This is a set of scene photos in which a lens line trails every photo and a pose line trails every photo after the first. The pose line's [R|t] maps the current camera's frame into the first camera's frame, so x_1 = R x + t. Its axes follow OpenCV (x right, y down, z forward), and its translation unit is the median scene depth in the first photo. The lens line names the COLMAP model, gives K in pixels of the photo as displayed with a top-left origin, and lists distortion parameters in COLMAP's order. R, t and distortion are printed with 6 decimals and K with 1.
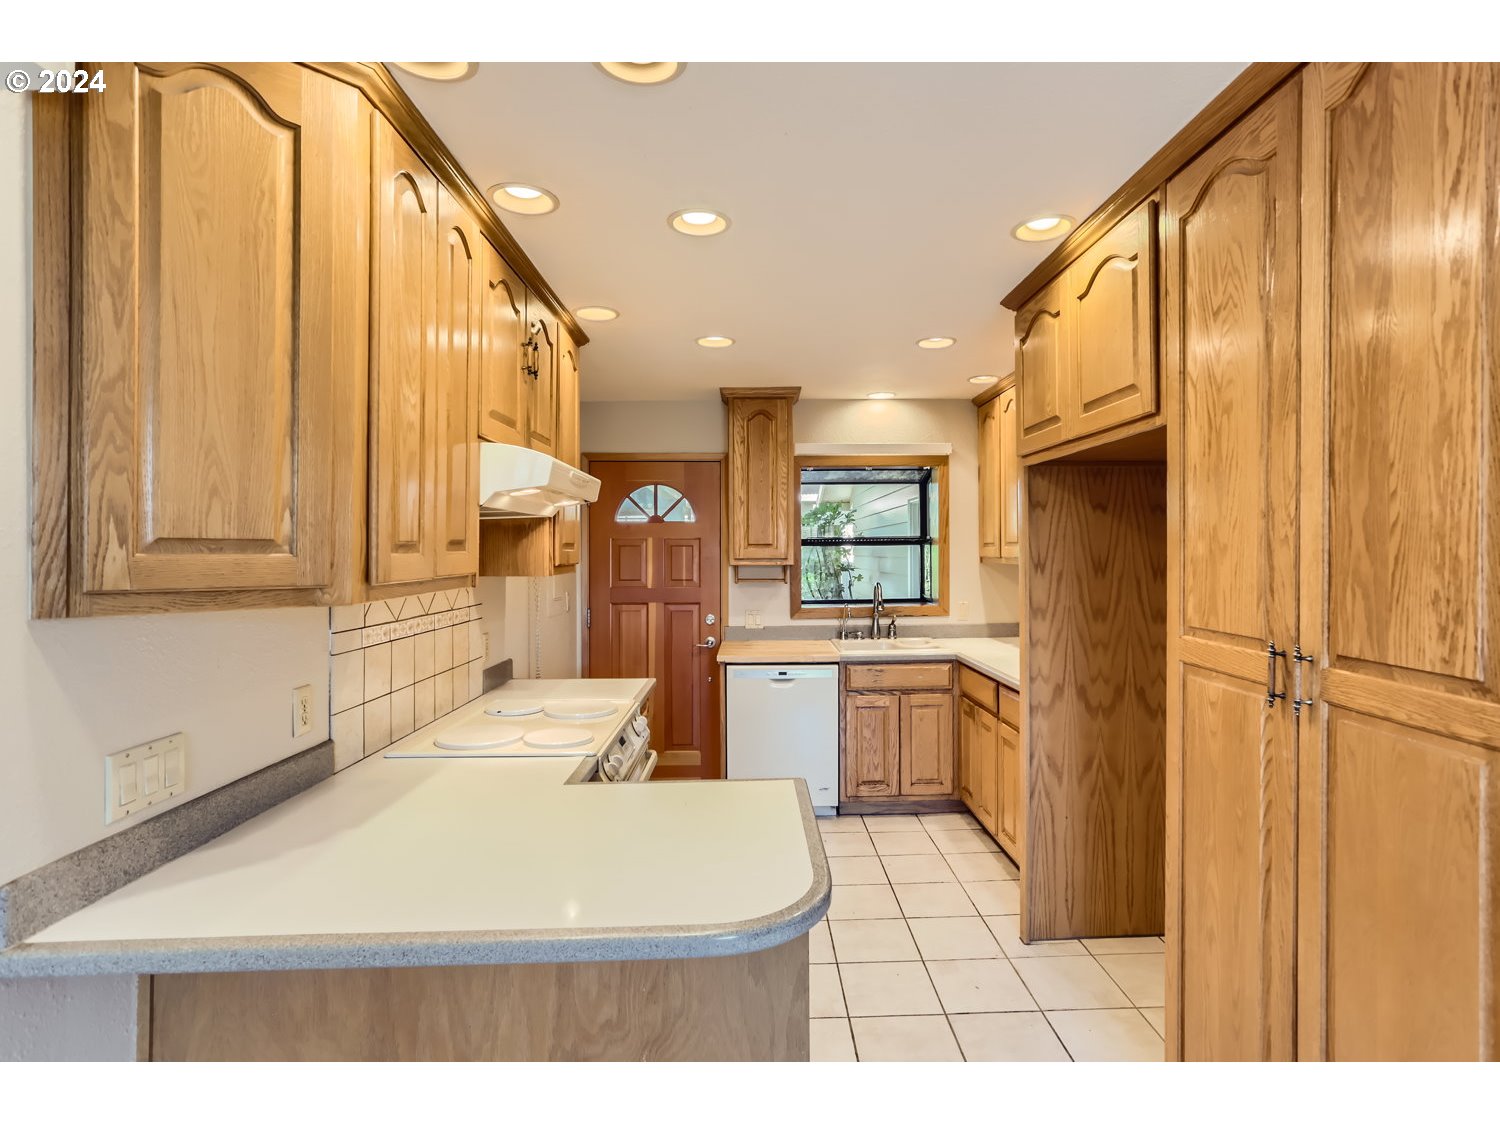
lens RADIAL K [[735.1, 0, 752.7], [0, 735.1, 554.2], [0, 0, 1]] dist [-0.014763, 0.010334]
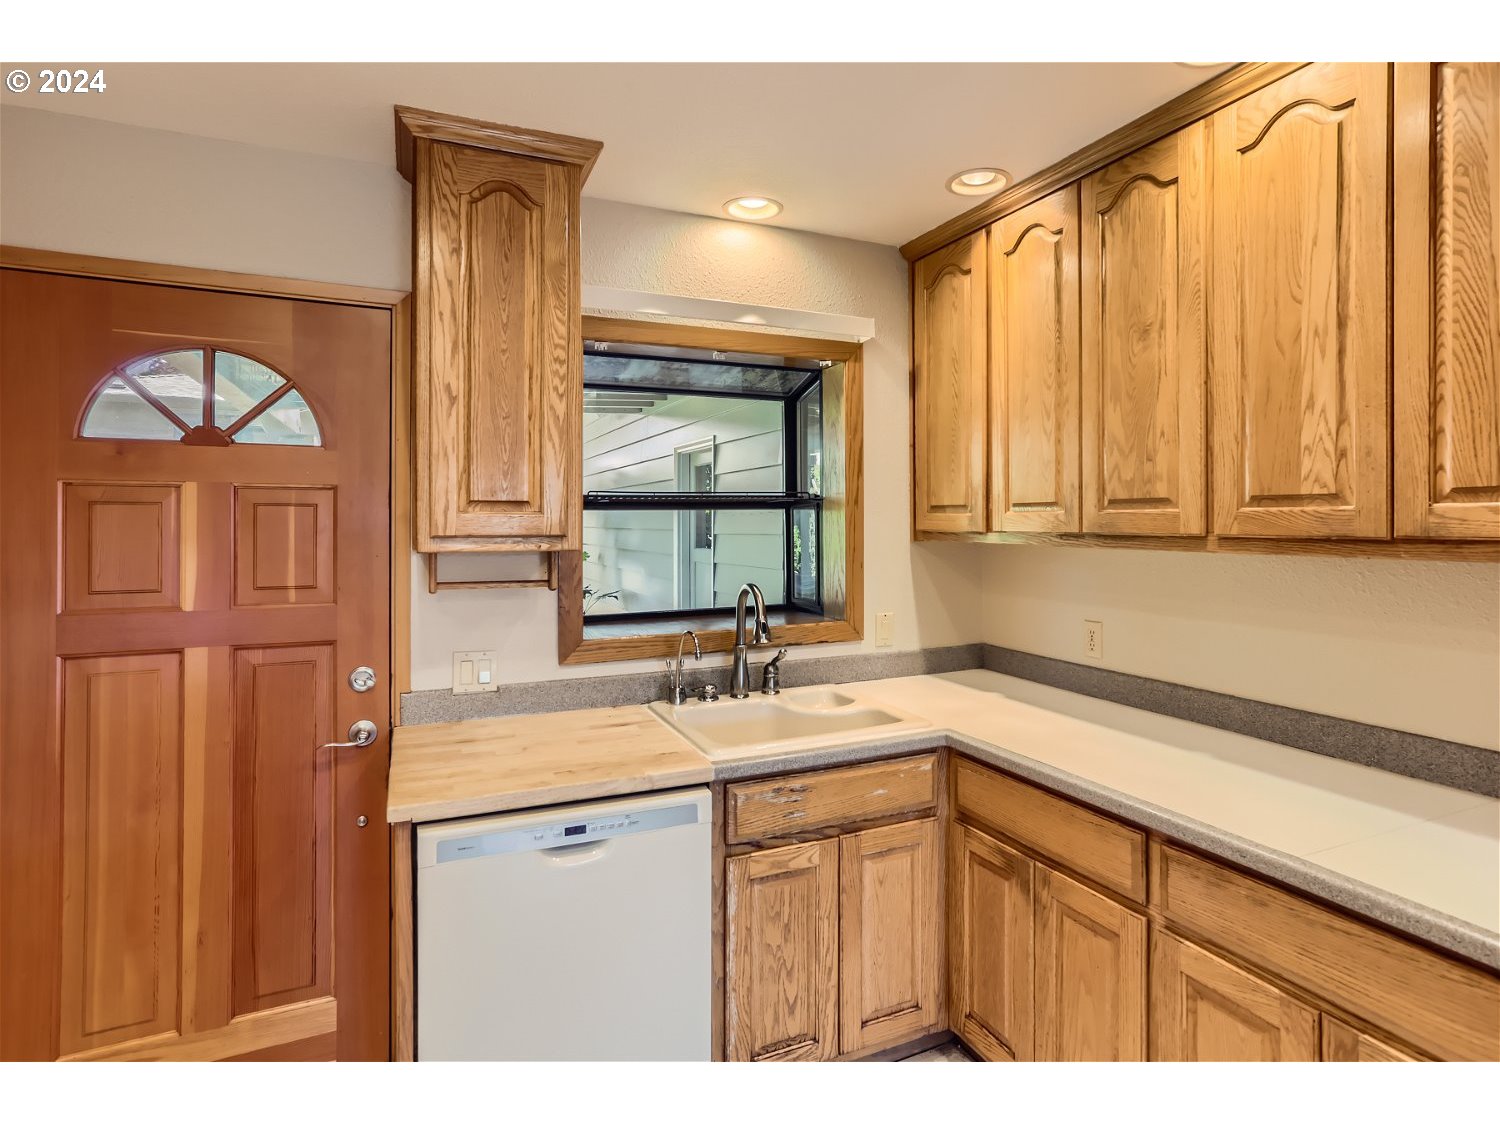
lens RADIAL K [[735.1, 0, 761.5], [0, 735.1, 524.4], [0, 0, 1]] dist [-0.014763, 0.010334]
pose [[0.899937, 0.003053, 0.436009, -0.036863], [-0.002725, 0.999995, -0.001376, -0.000525], [-0.436011, 0.000050, 0.899941, 0.545479]]
